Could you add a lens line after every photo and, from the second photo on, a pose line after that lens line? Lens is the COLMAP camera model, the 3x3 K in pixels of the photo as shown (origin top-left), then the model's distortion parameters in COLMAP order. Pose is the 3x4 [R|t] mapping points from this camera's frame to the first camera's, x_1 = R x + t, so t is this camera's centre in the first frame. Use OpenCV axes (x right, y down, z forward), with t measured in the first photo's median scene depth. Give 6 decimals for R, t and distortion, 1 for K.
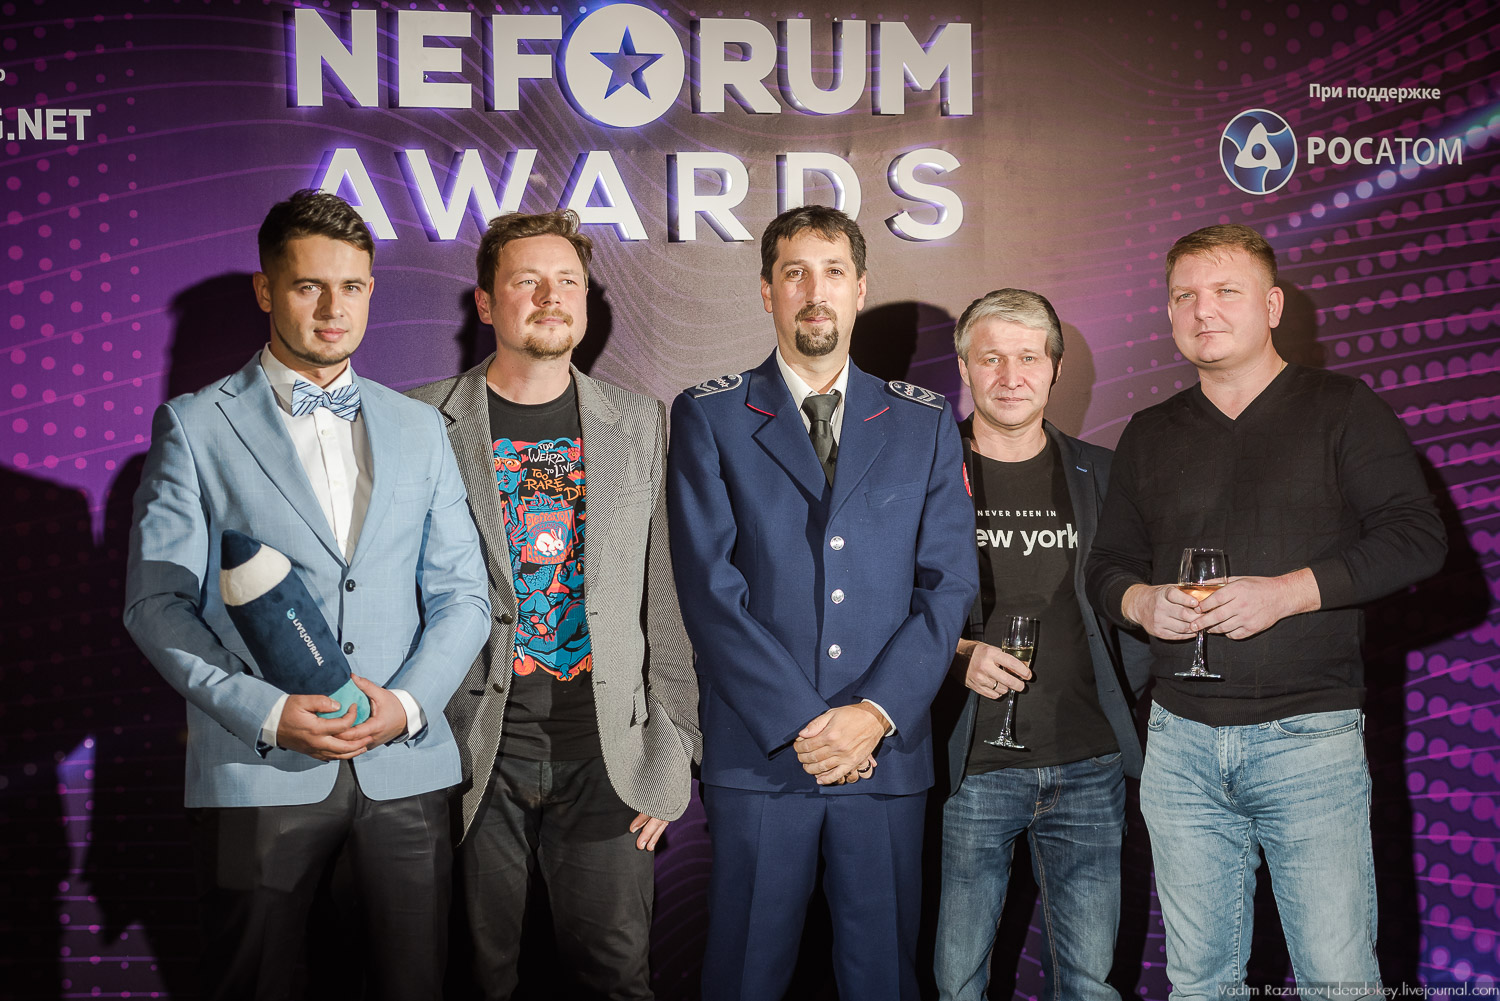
lens RADIAL K [[2971.8, 0, 743.5], [0, 2971.8, 502.9], [0, 0, 1]] dist [-0.034031, 0.000000]
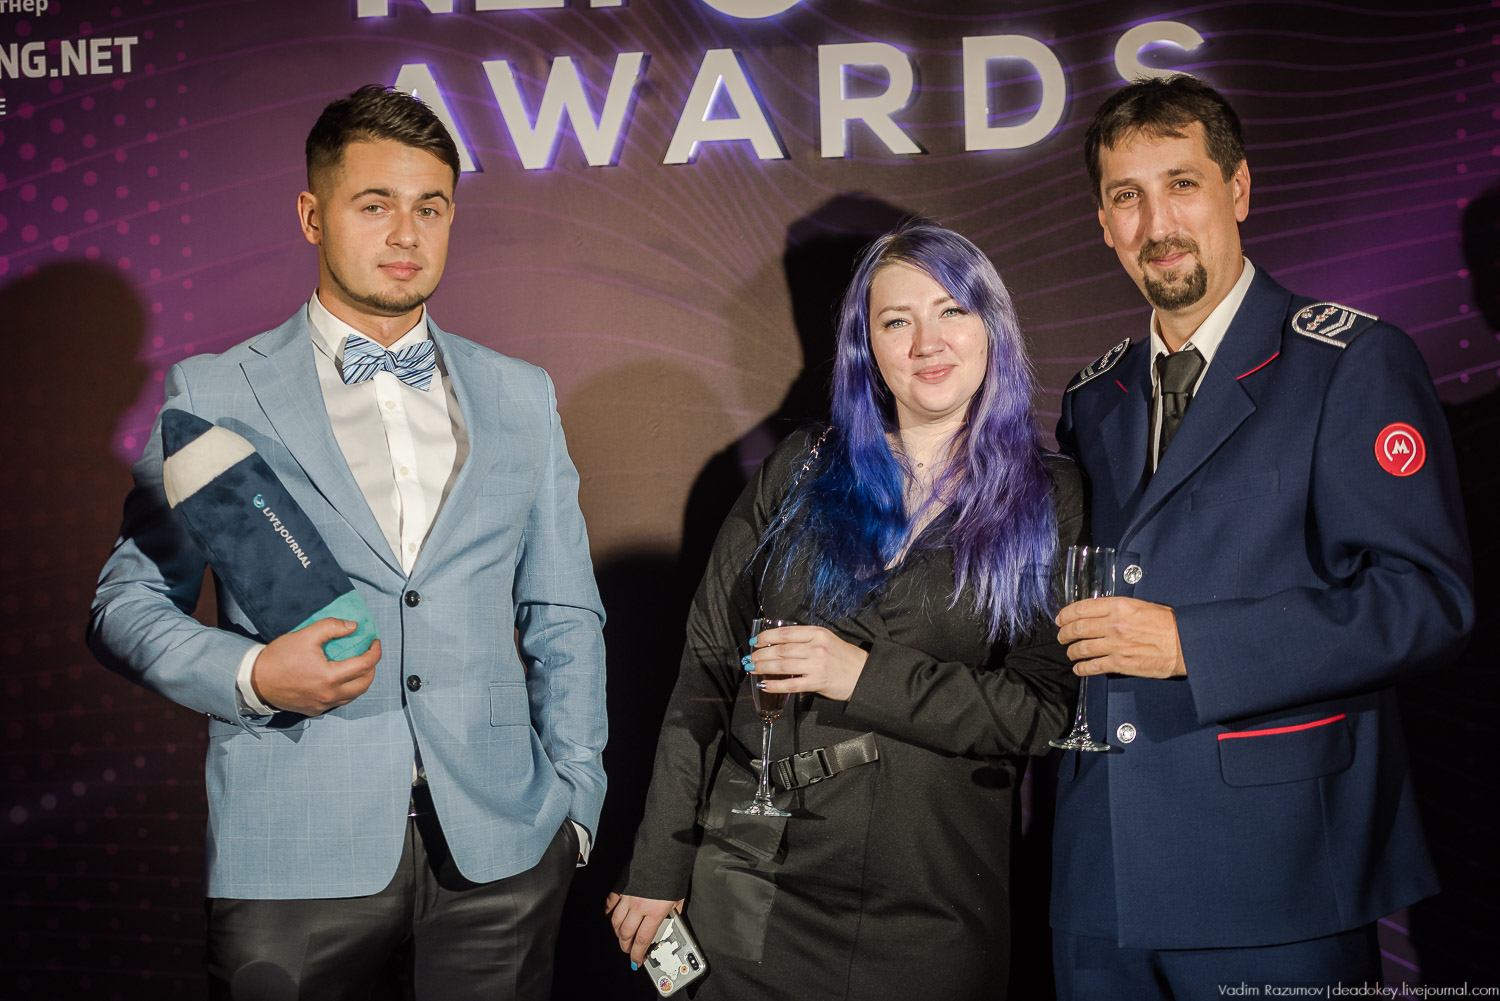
lens RADIAL K [[2971.8, 0, 712.8], [0, 2971.8, 568.5], [0, 0, 1]] dist [-0.034031, 0.000000]
pose [[0.893701, 0.011488, -0.448516, 0.312310], [-0.004625, 0.999855, 0.016394, 0.008476], [0.448639, -0.012577, 0.893625, 0.282631]]
